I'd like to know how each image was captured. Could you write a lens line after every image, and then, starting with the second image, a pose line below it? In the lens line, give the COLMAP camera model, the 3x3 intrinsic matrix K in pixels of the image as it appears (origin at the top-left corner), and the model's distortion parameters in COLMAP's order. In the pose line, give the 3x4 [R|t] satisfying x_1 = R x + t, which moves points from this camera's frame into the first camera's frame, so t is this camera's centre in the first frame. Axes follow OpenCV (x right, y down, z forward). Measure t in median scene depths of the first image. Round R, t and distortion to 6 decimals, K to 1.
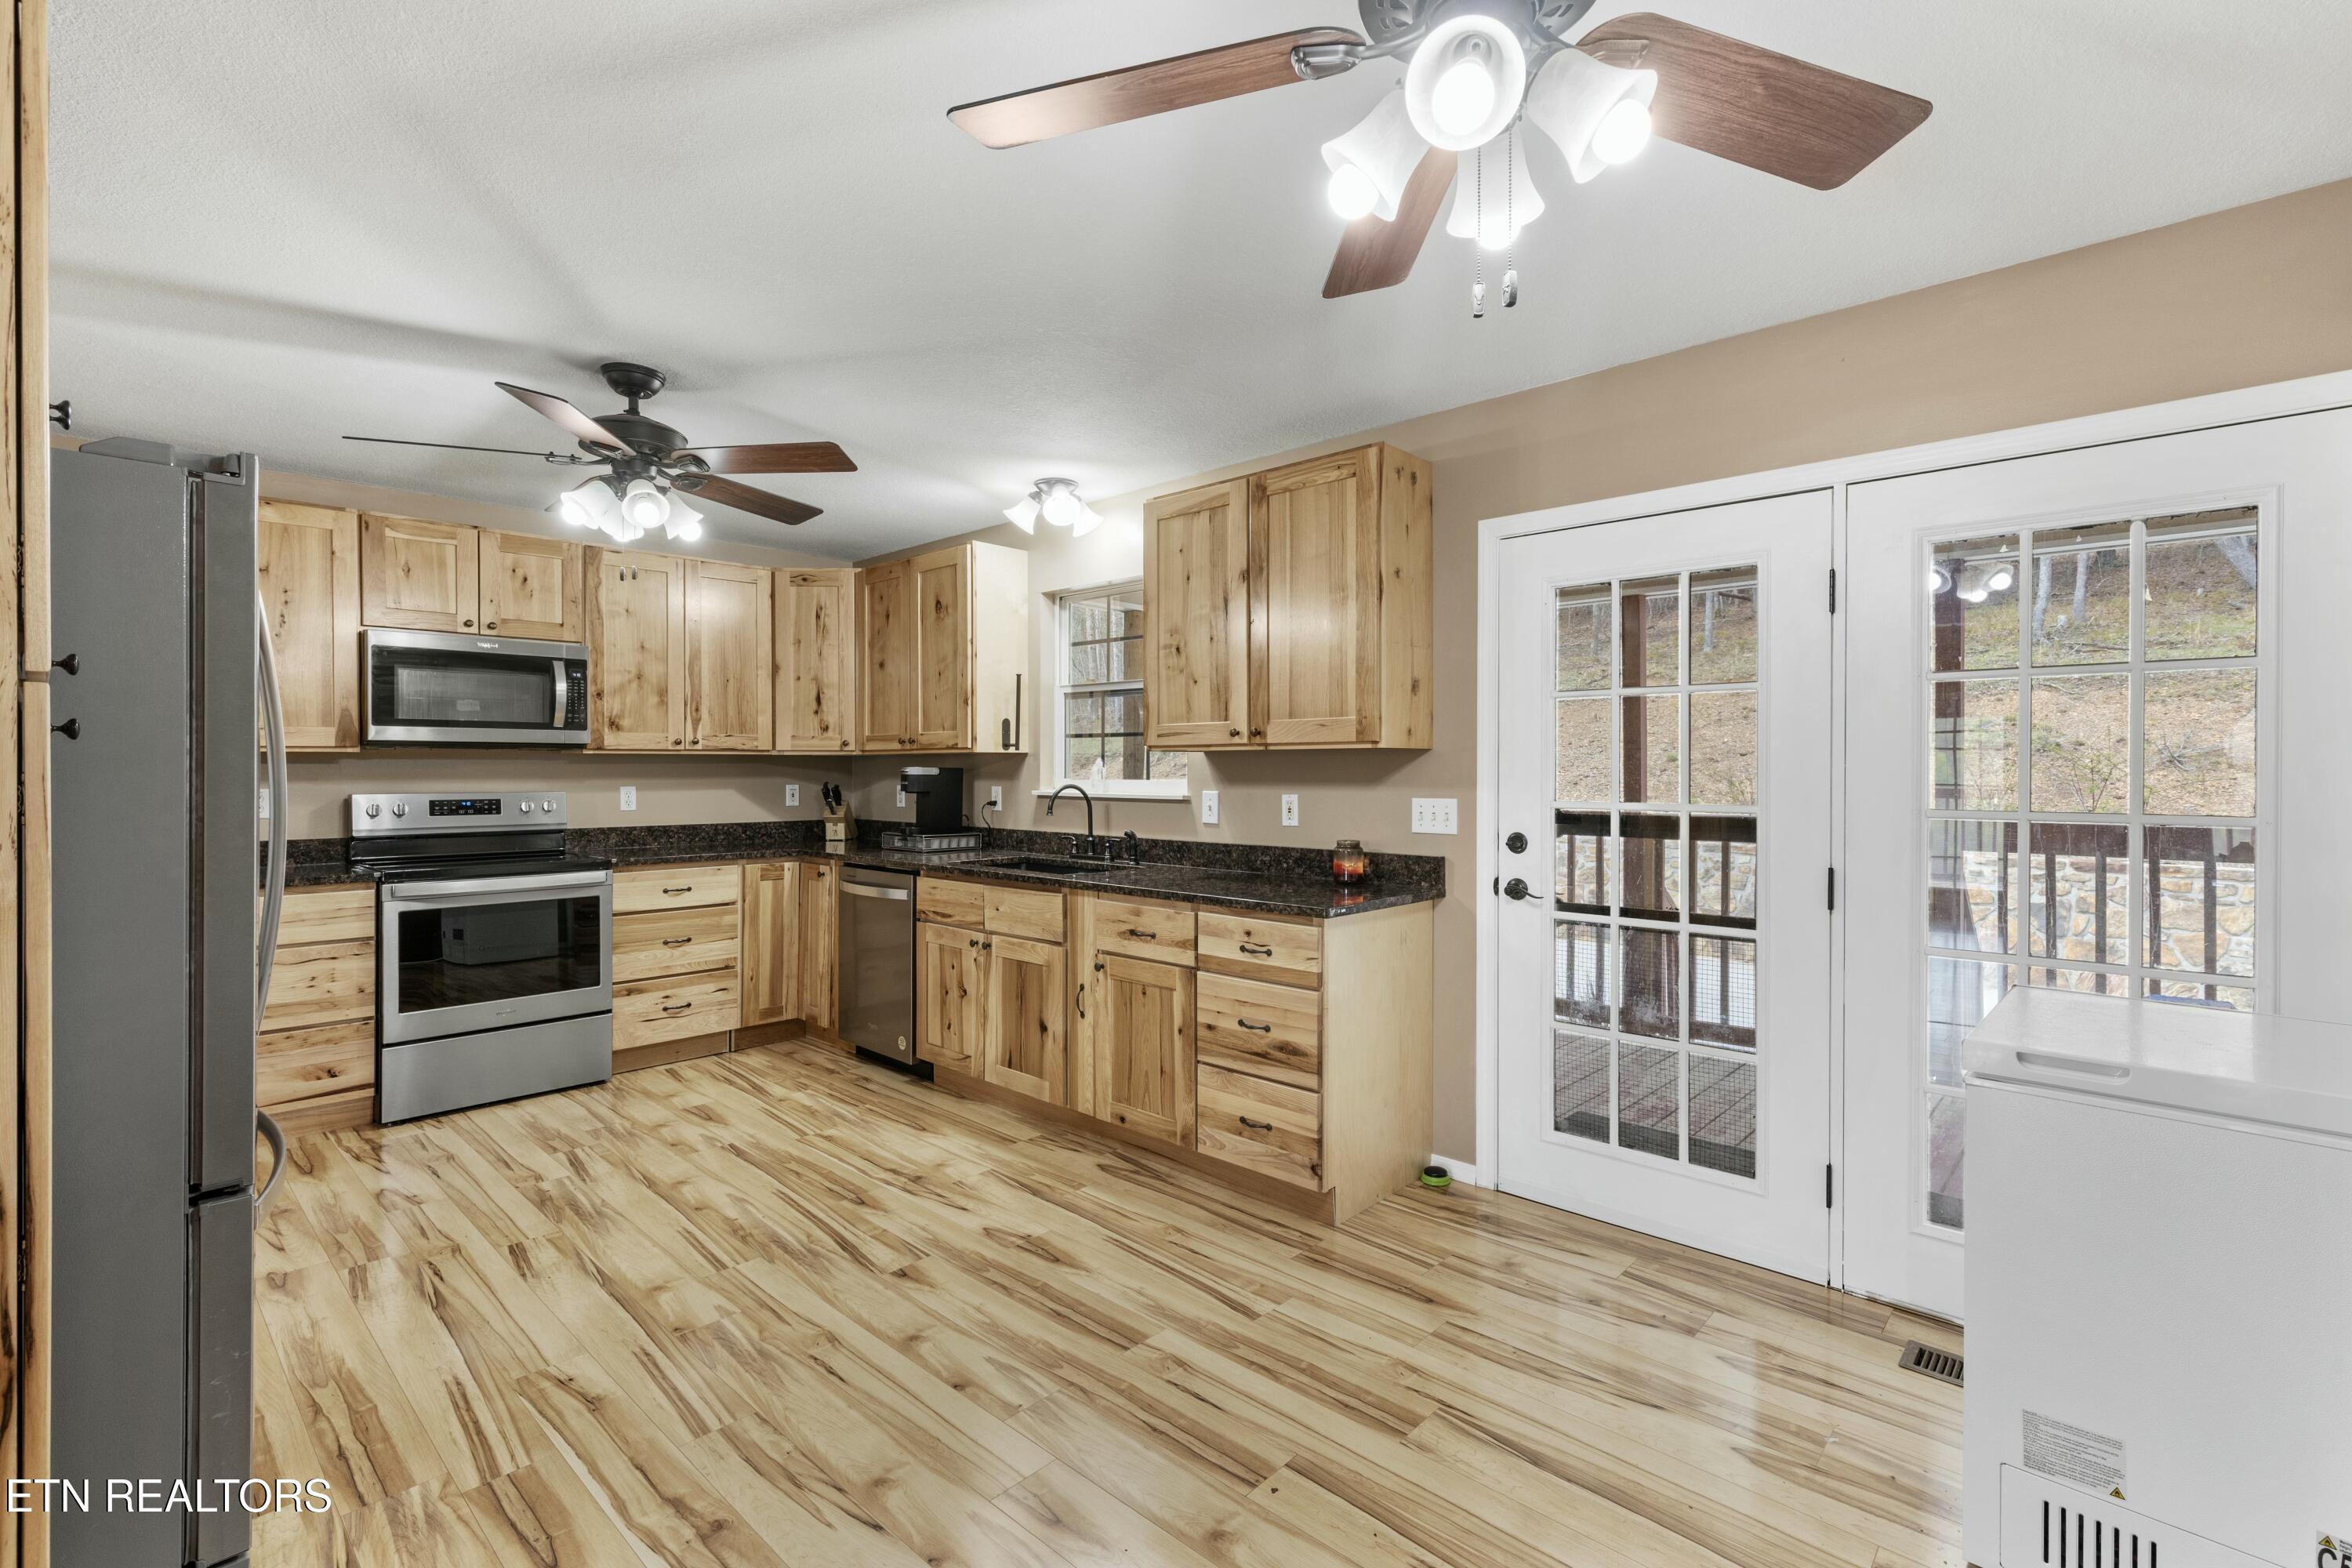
lens RADIAL K [[1051.7, 0, 1183.5], [0, 1051.7, 773.5], [0, 0, 1]] dist [0.009714, -0.000938]
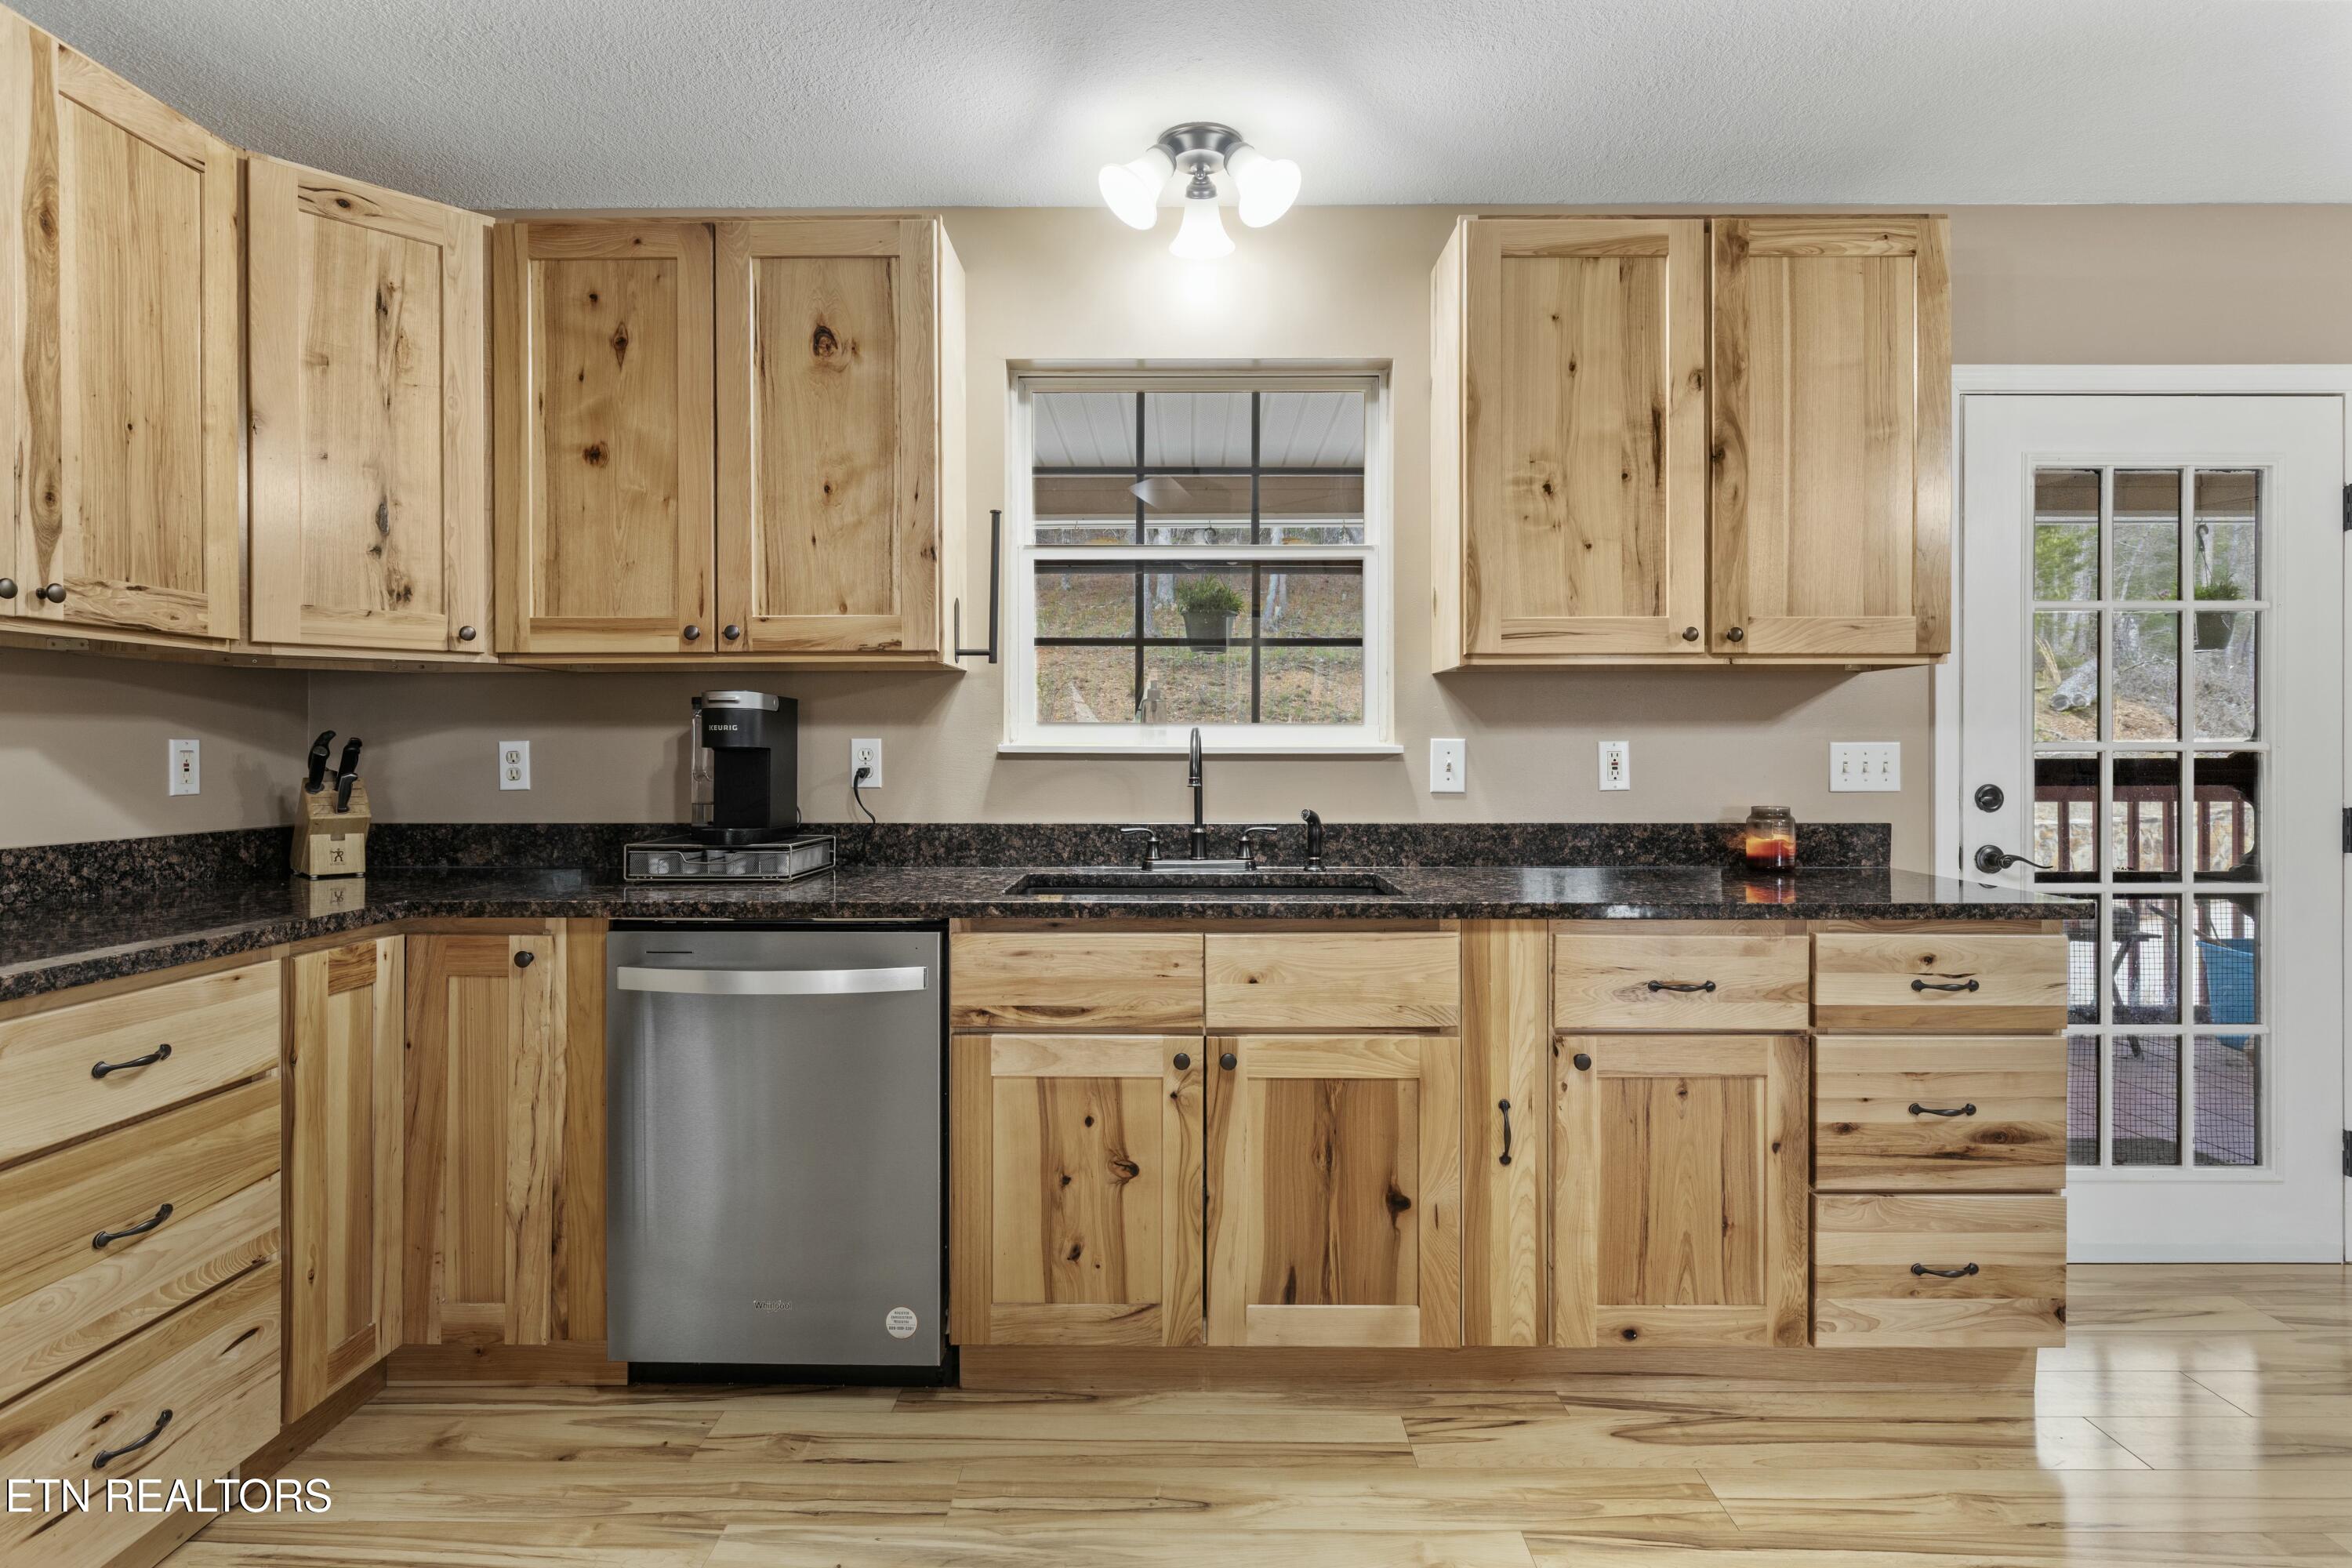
lens RADIAL K [[1211.0, 0, 1178.2], [0, 1211.0, 753.5], [0, 0, 1]] dist [-0.000088, 0.000416]
pose [[0.736350, -0.003713, 0.676591, -0.636929], [0.004767, 0.999989, 0.000300, 0.027758], [-0.676584, 0.003005, 0.736359, 0.682928]]
